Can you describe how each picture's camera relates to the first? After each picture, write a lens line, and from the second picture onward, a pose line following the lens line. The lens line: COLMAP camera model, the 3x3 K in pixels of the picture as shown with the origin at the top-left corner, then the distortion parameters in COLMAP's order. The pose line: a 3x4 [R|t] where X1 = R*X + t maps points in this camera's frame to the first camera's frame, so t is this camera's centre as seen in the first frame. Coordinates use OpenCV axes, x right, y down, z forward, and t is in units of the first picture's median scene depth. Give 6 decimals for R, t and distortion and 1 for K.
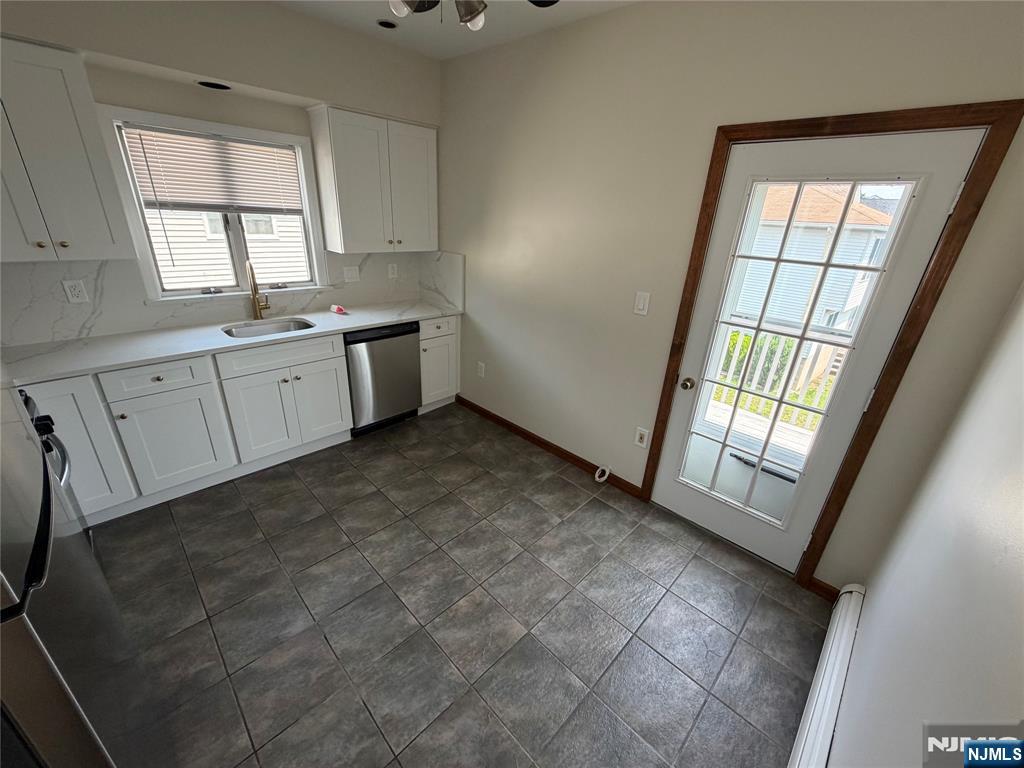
lens RADIAL K [[409.1, 0, 509.0], [0, 409.1, 381.6], [0, 0, 1]] dist [-0.000091, 0.000189]
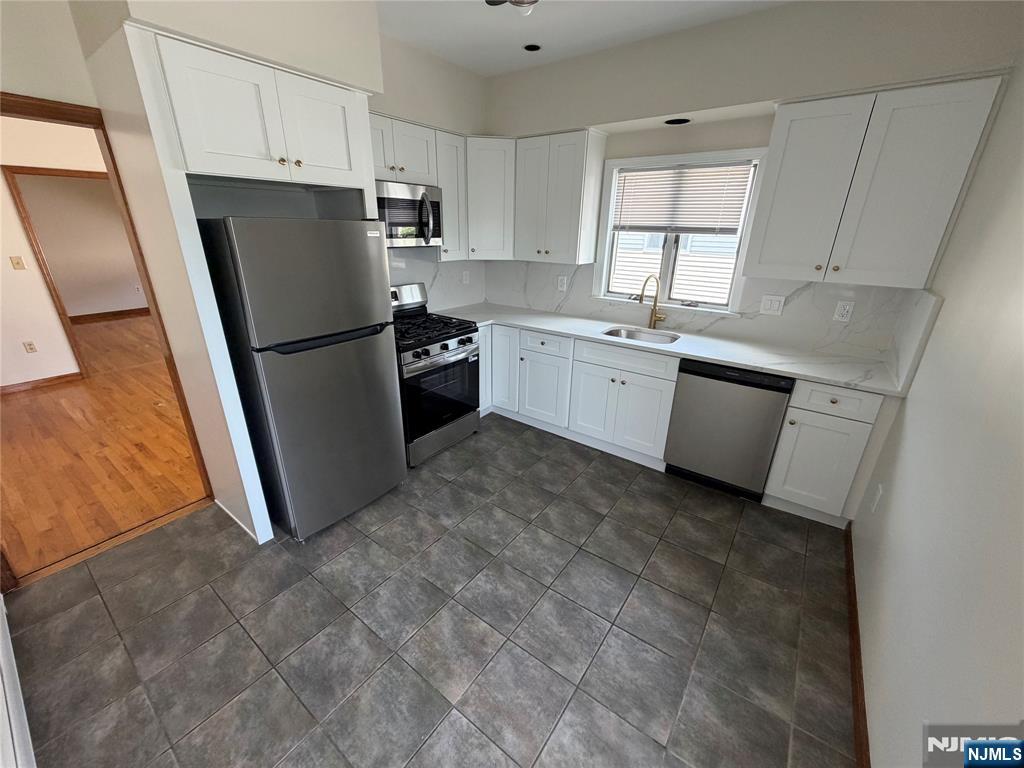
lens RADIAL K [[409.1, 0, 509.0], [0, 409.1, 381.6], [0, 0, 1]] dist [-0.000091, 0.000189]
pose [[0.145519, 0.305065, -0.941148, 0.491476], [-0.384785, 0.893831, 0.230233, -0.158642], [0.911463, 0.328637, 0.247454, 0.522542]]
